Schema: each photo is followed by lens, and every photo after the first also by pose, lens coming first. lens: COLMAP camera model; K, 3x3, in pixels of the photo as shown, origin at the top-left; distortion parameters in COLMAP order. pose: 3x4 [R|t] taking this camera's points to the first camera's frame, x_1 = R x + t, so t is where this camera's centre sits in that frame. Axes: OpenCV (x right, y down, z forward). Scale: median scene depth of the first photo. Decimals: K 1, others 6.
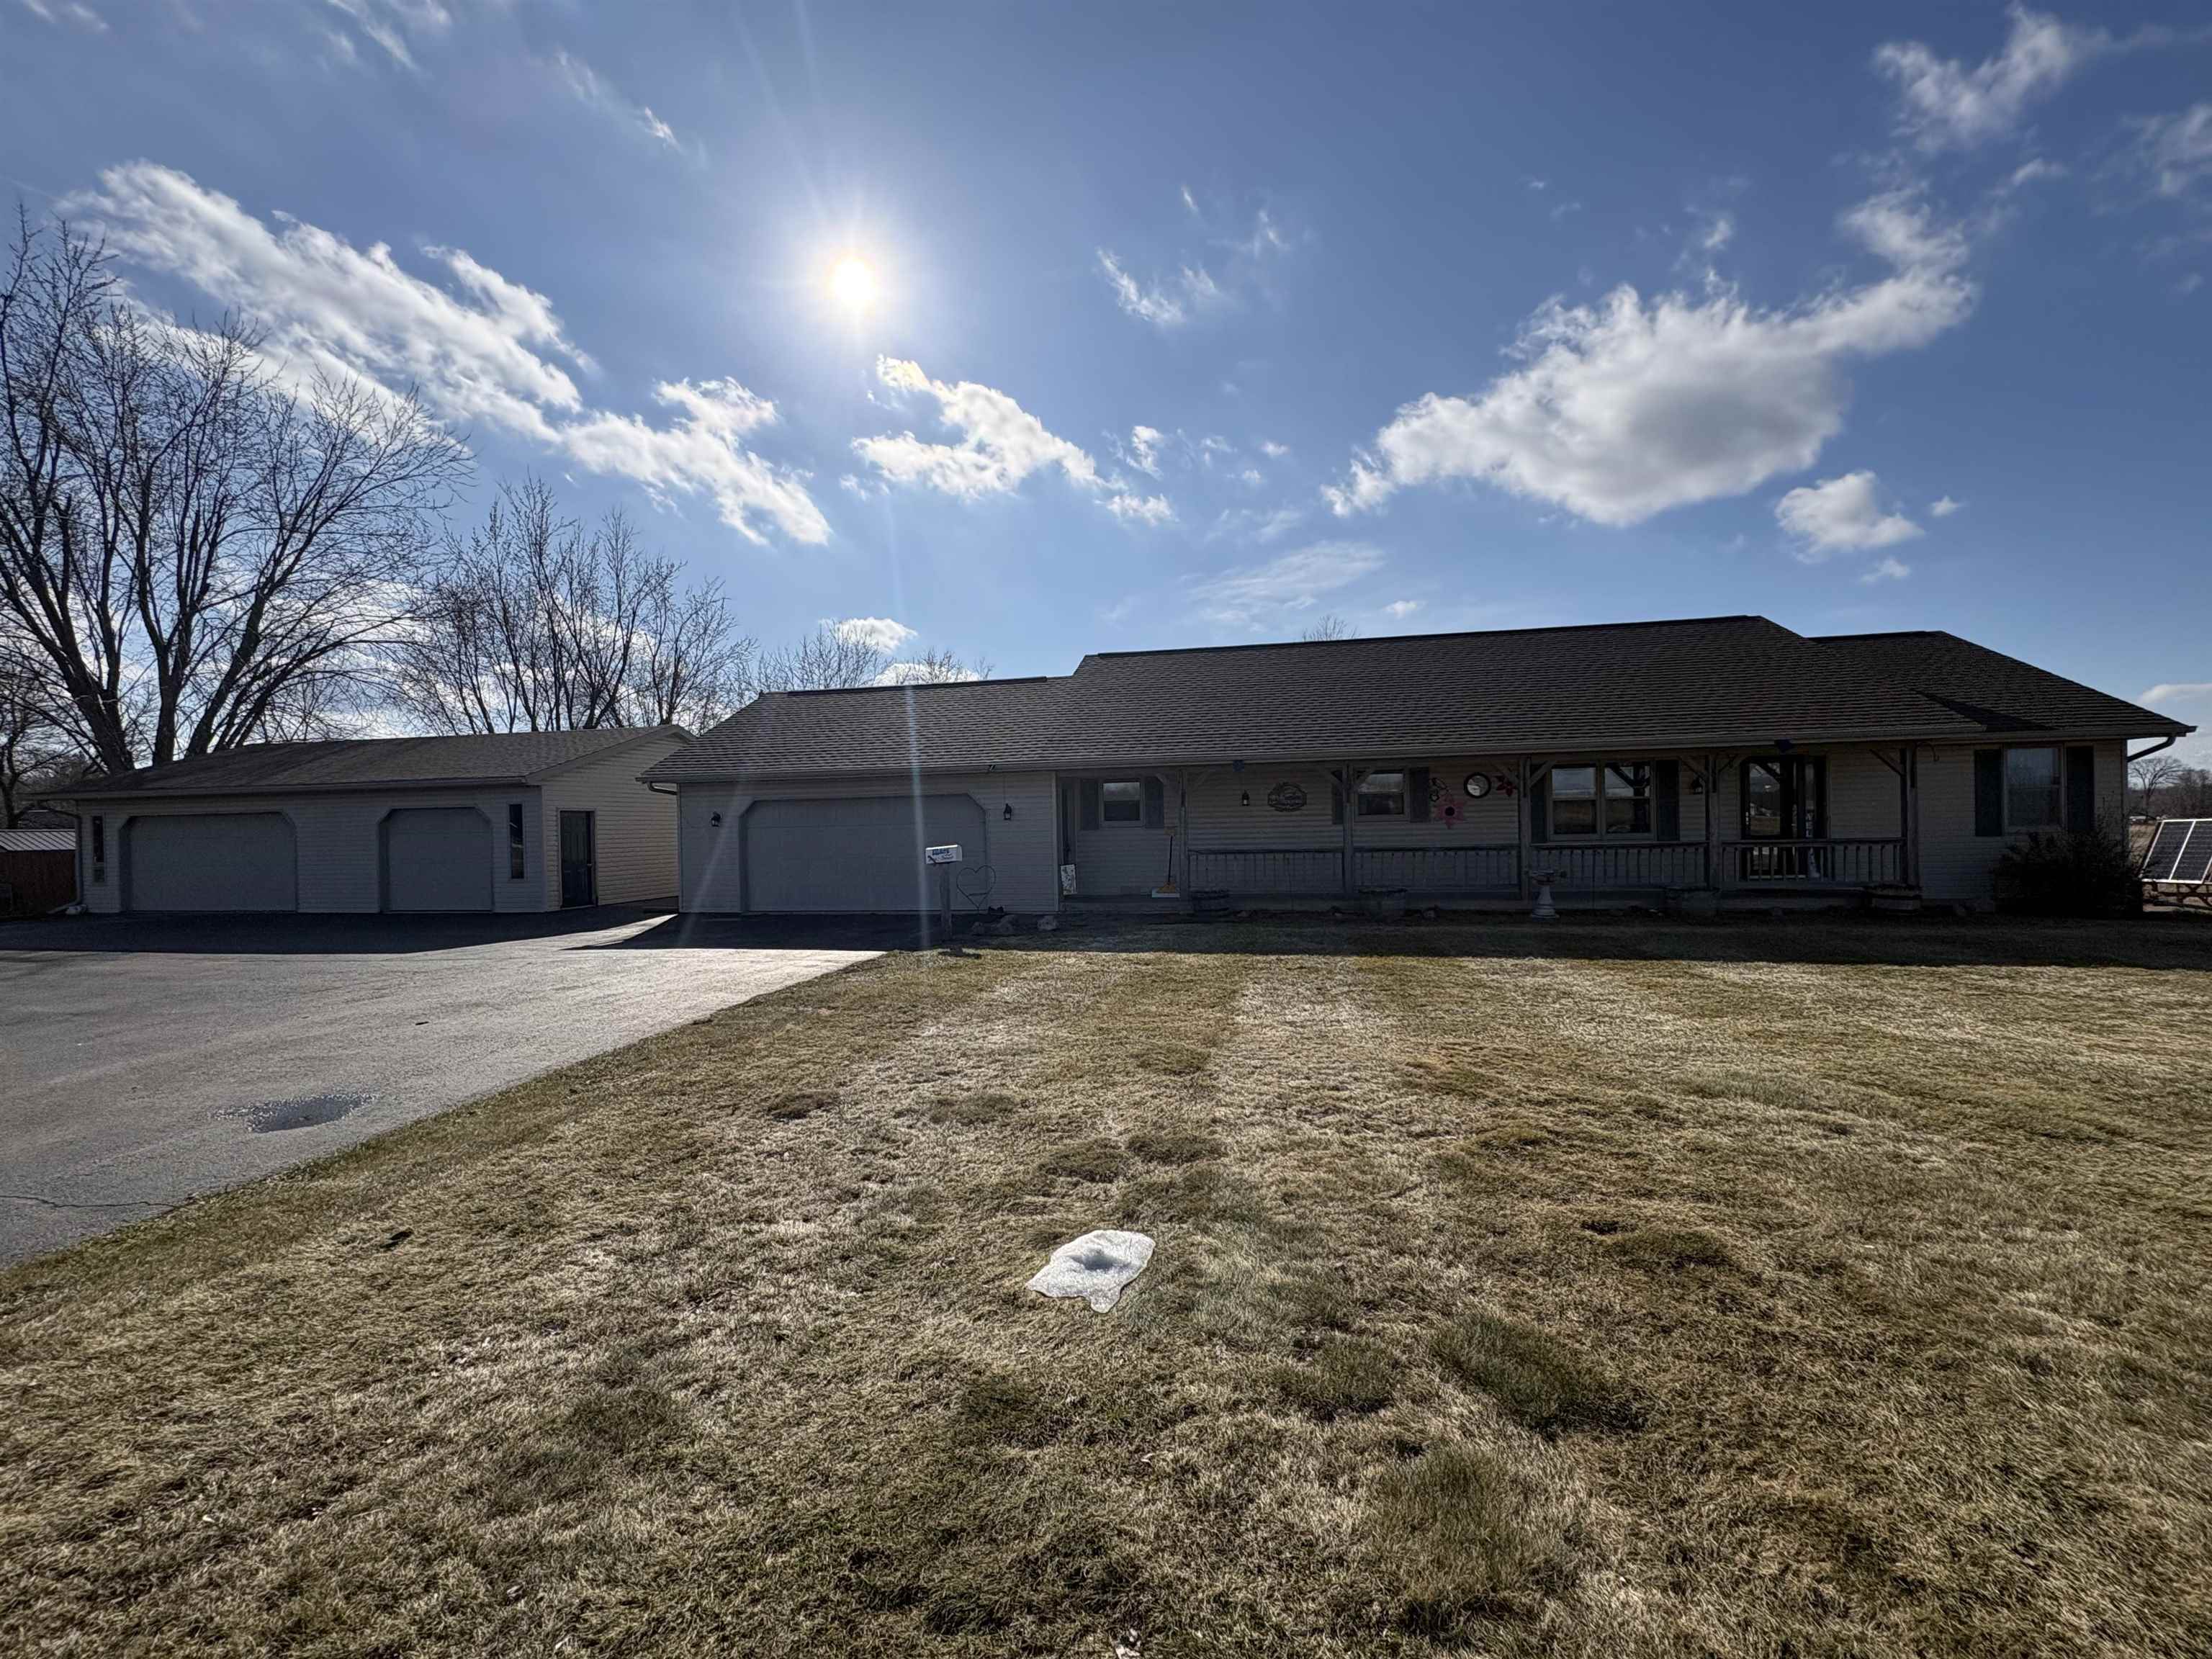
lens RADIAL K [[905.9, 0, 1095.2], [0, 905.9, 827.0], [0, 0, 1]] dist [0.000572, 0.000246]
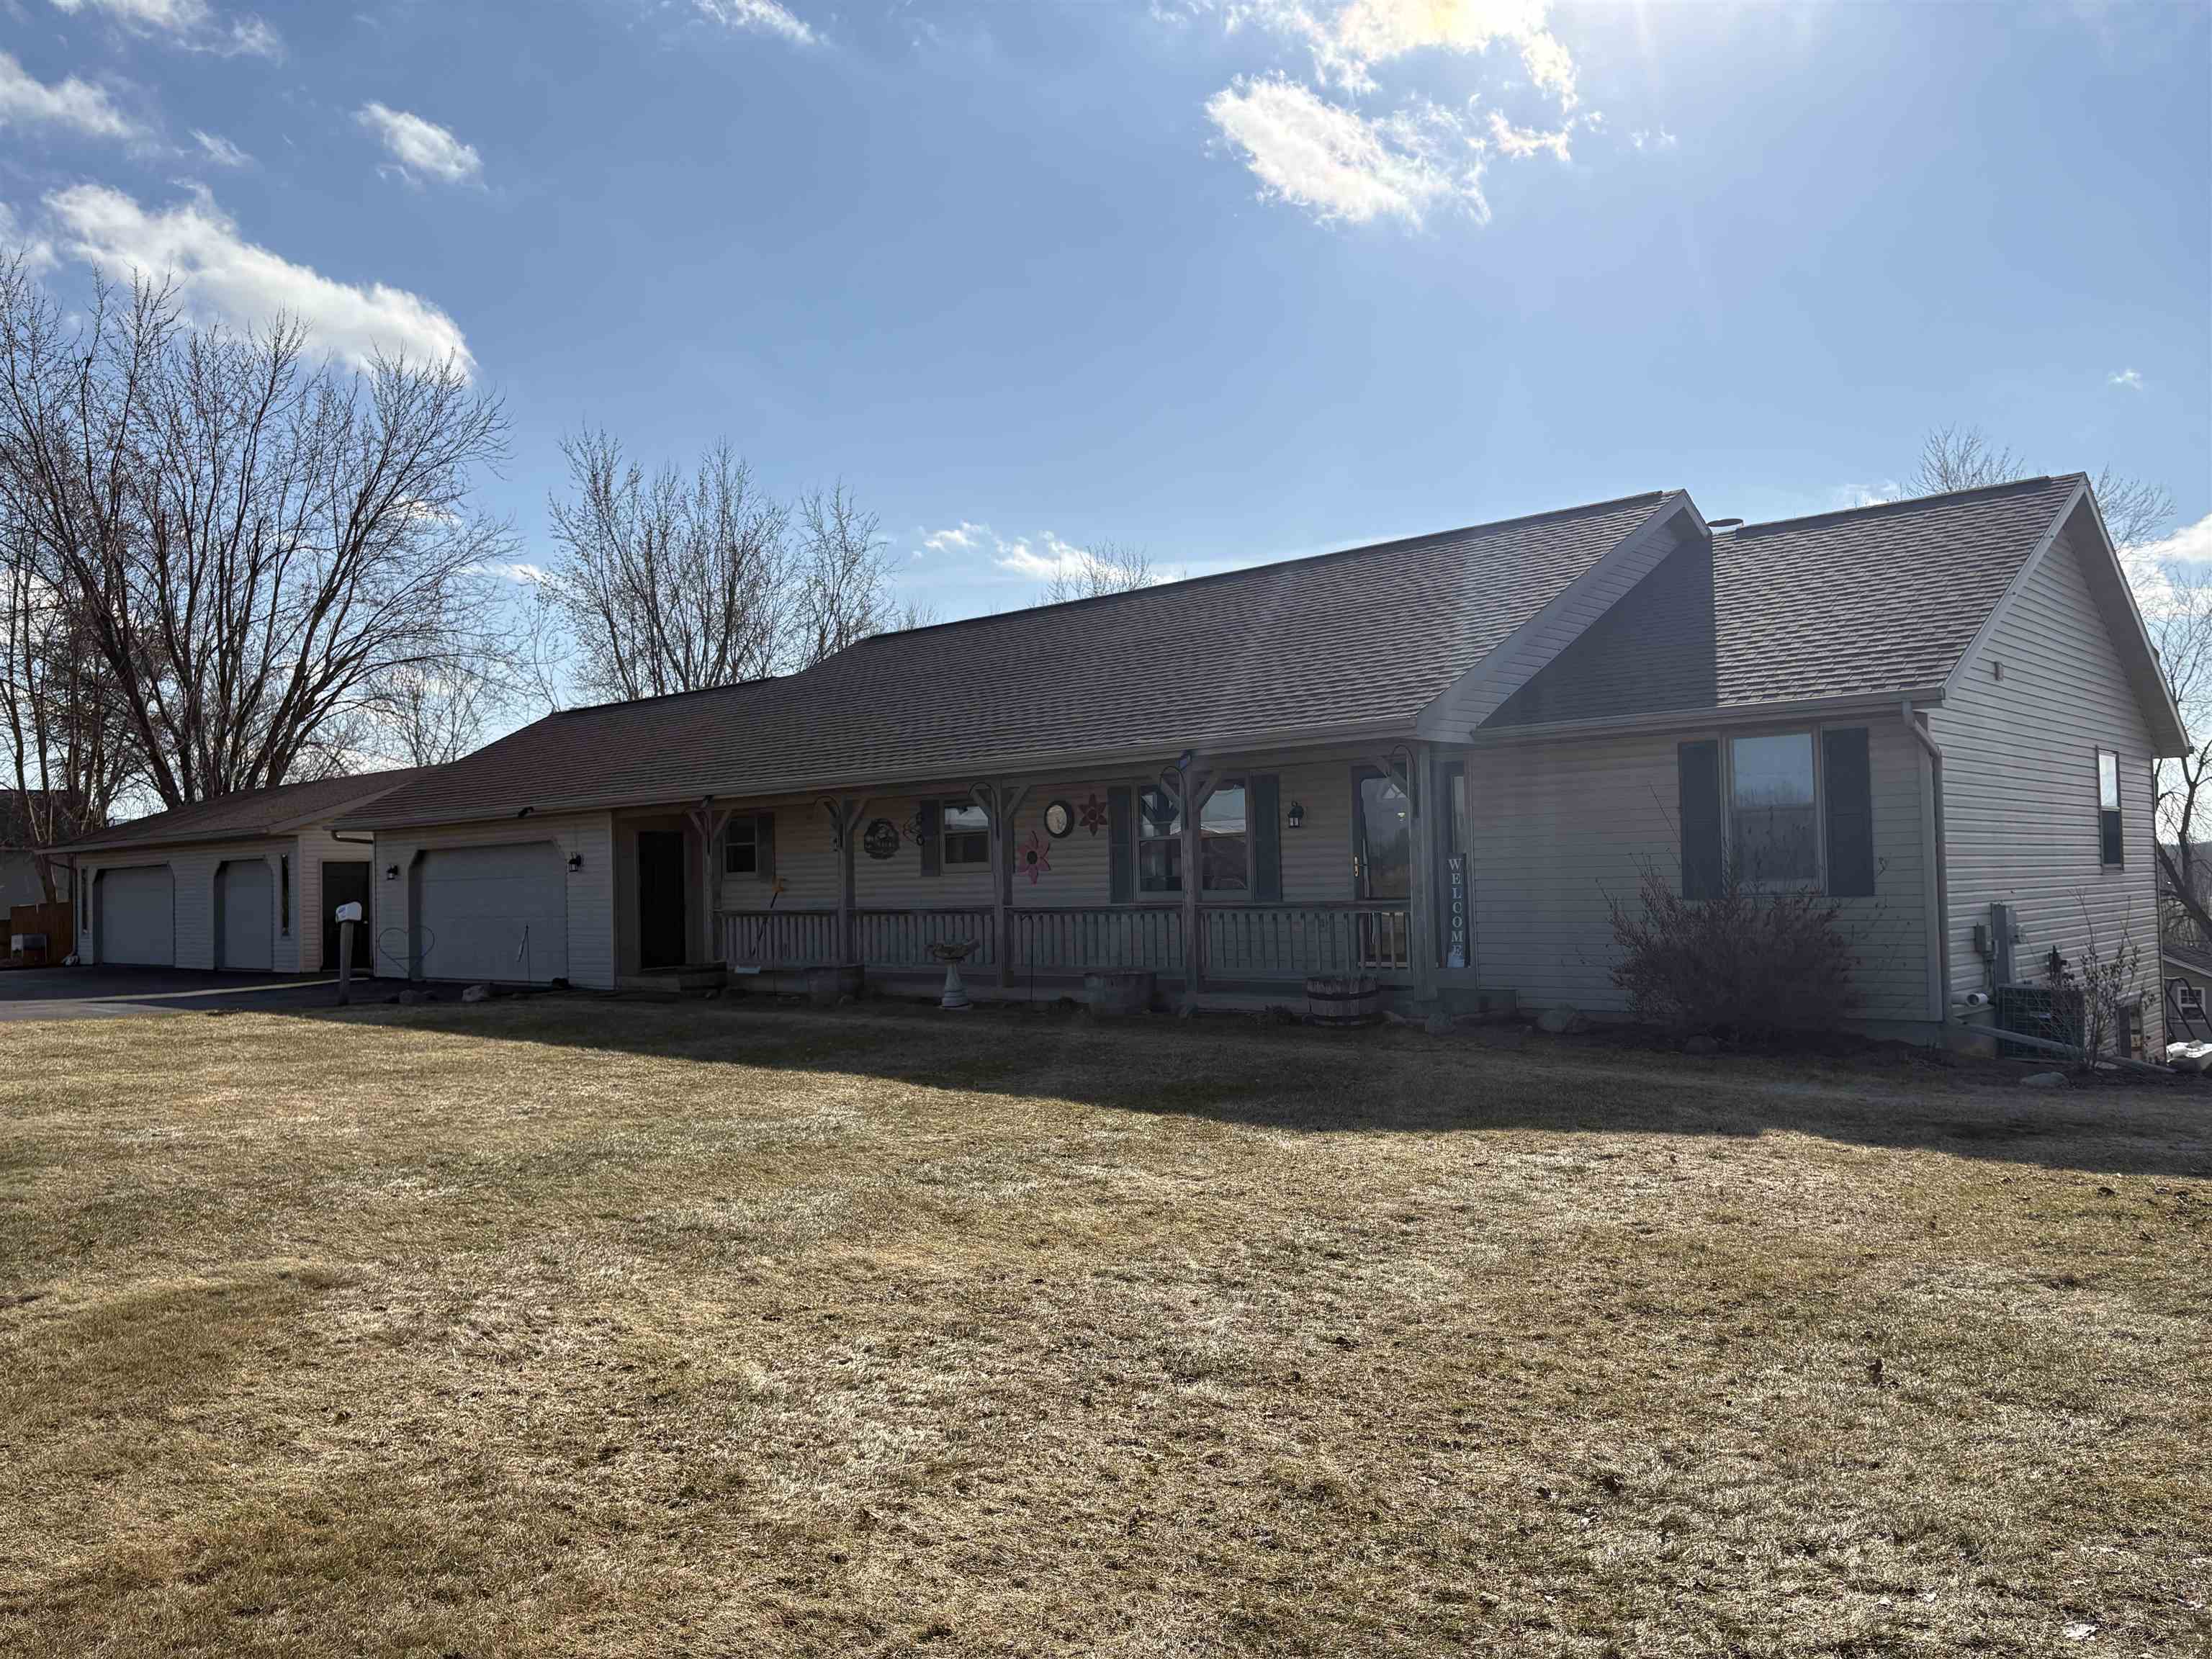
lens RADIAL K [[1679.2, 0, 1112.6], [0, 1679.2, 815.4], [0, 0, 1]] dist [0.030917, -0.027216]
pose [[0.861138, -0.021350, -0.507923, 1.071279], [0.009742, 0.999627, -0.025502, -0.015305], [0.508279, 0.017013, 0.861025, -0.071069]]
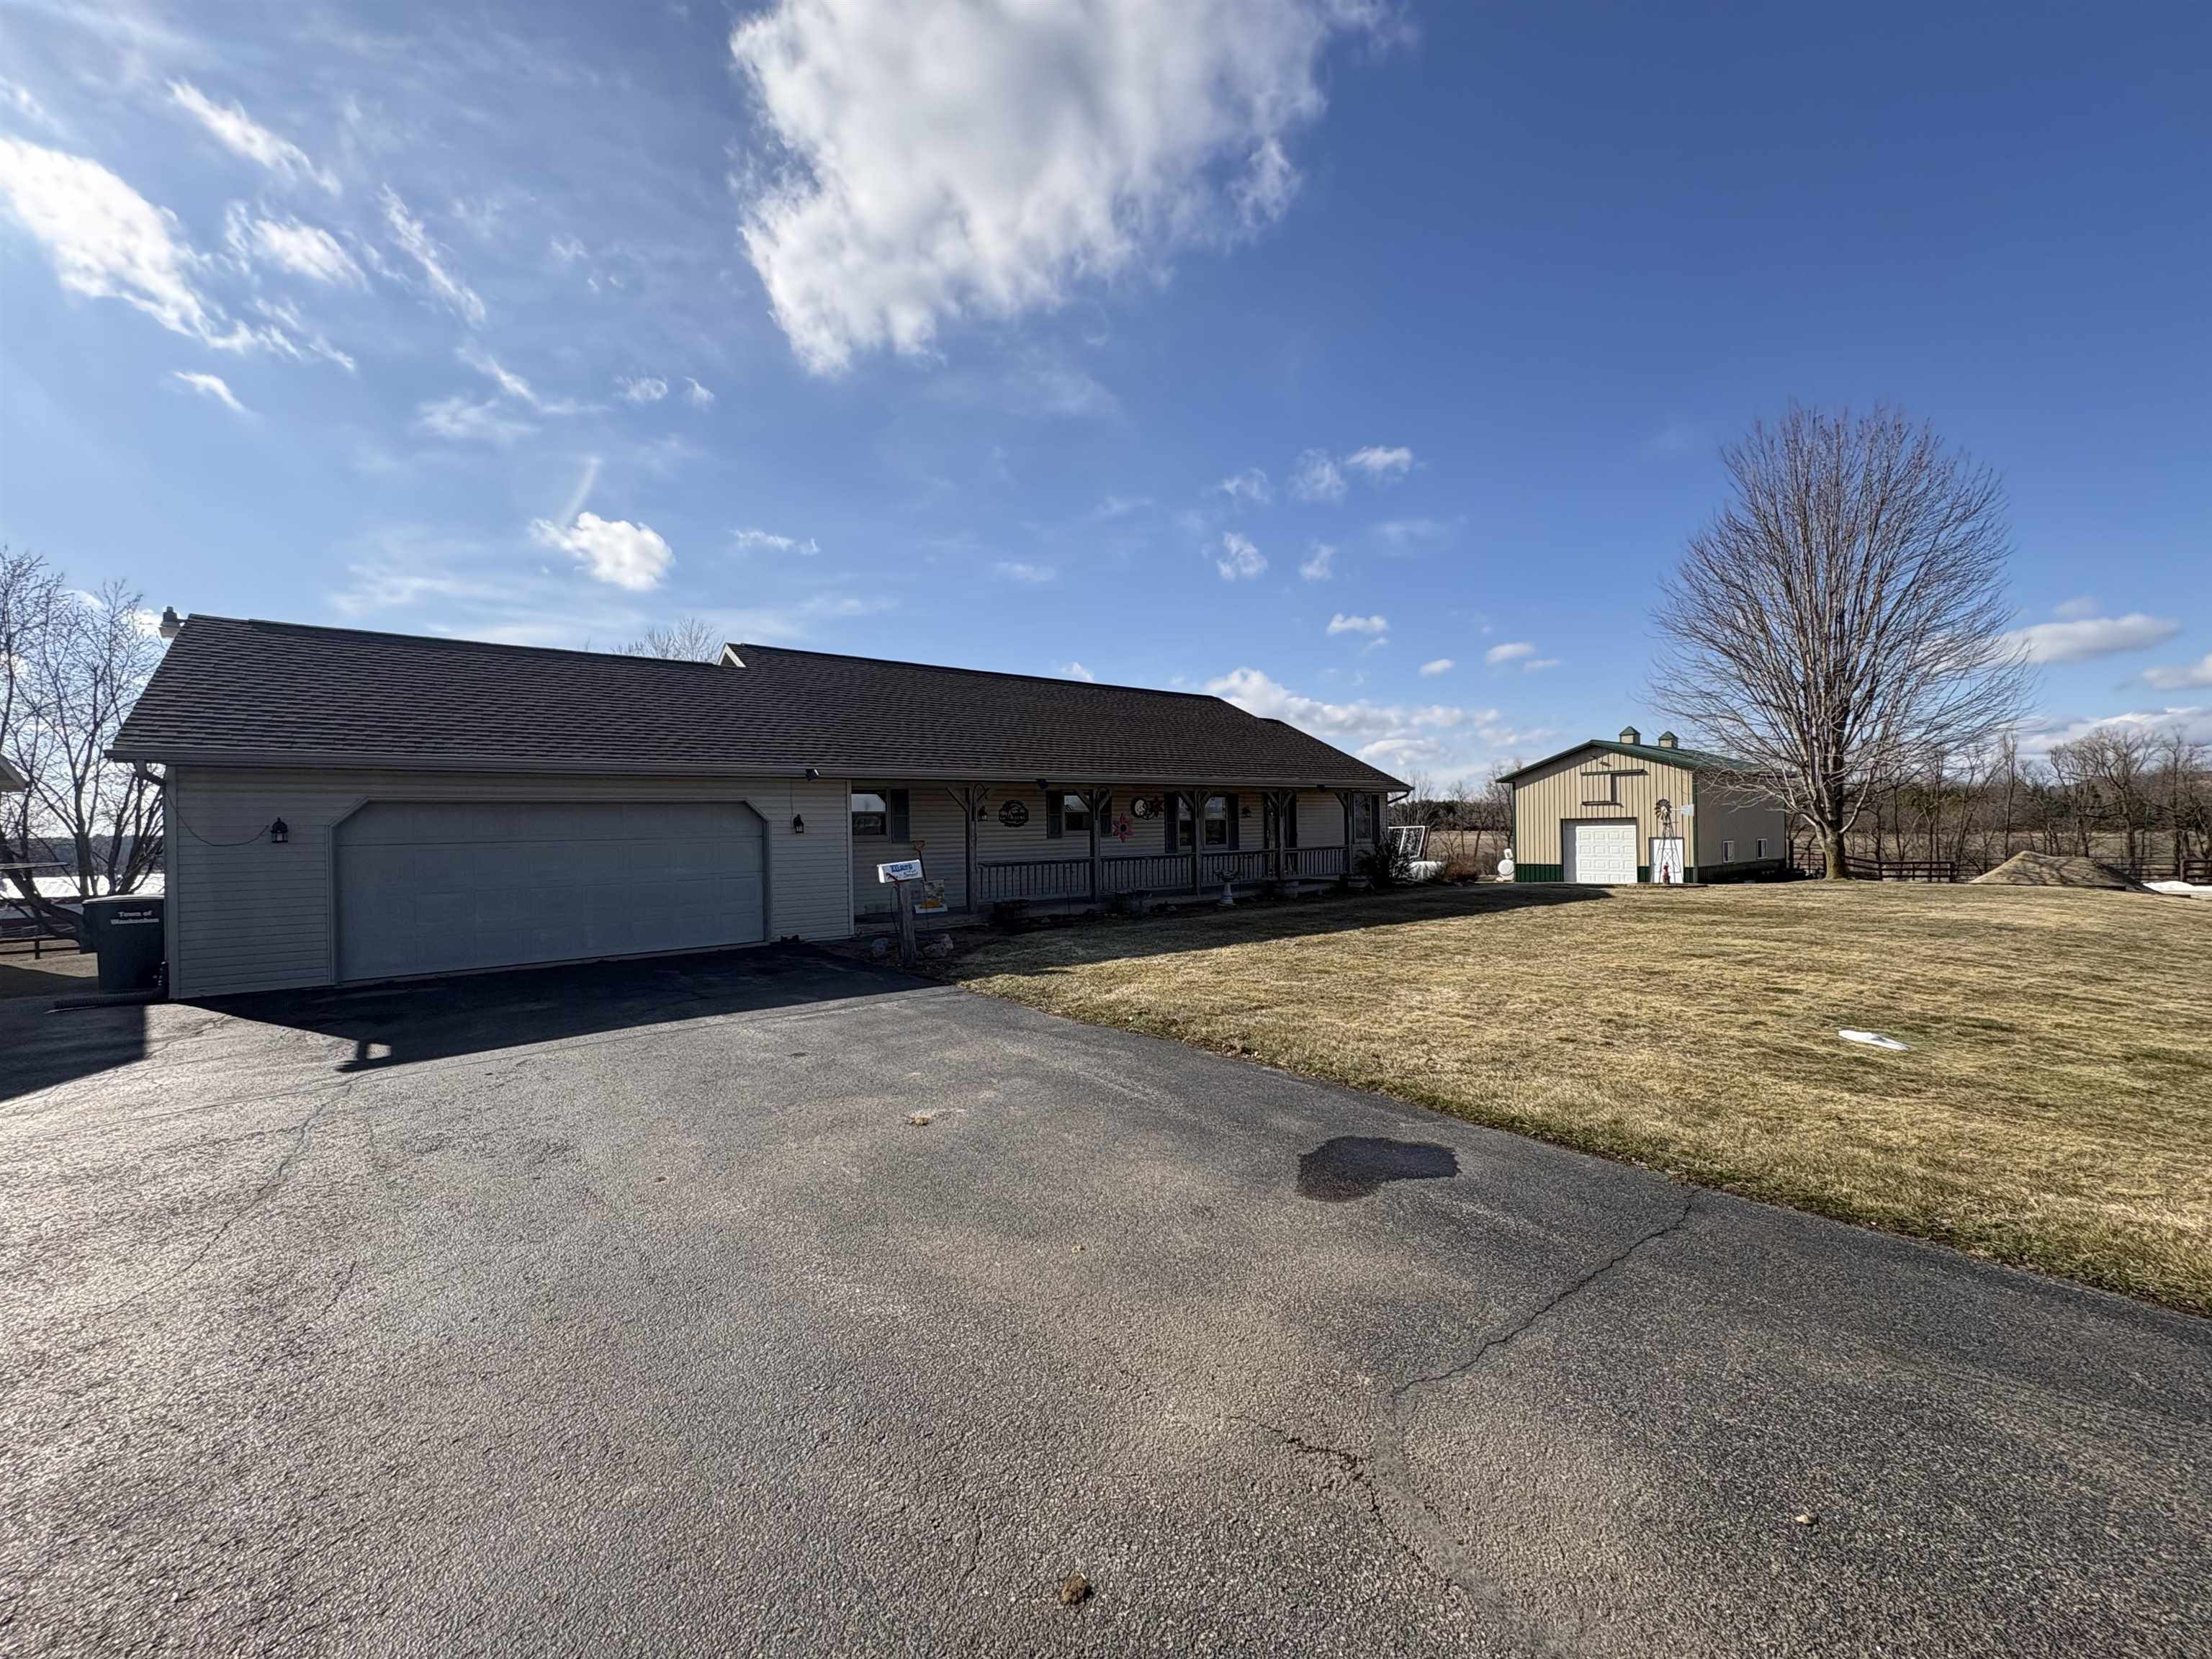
lens RADIAL K [[905.9, 0, 1130.1], [0, 905.9, 825.3], [0, 0, 1]] dist [0.000572, 0.000246]
pose [[0.632332, 0.010621, 0.774625, -0.547829], [0.008241, 0.999757, -0.020435, 0.004186], [-0.774654, 0.019306, 0.632091, 0.205909]]
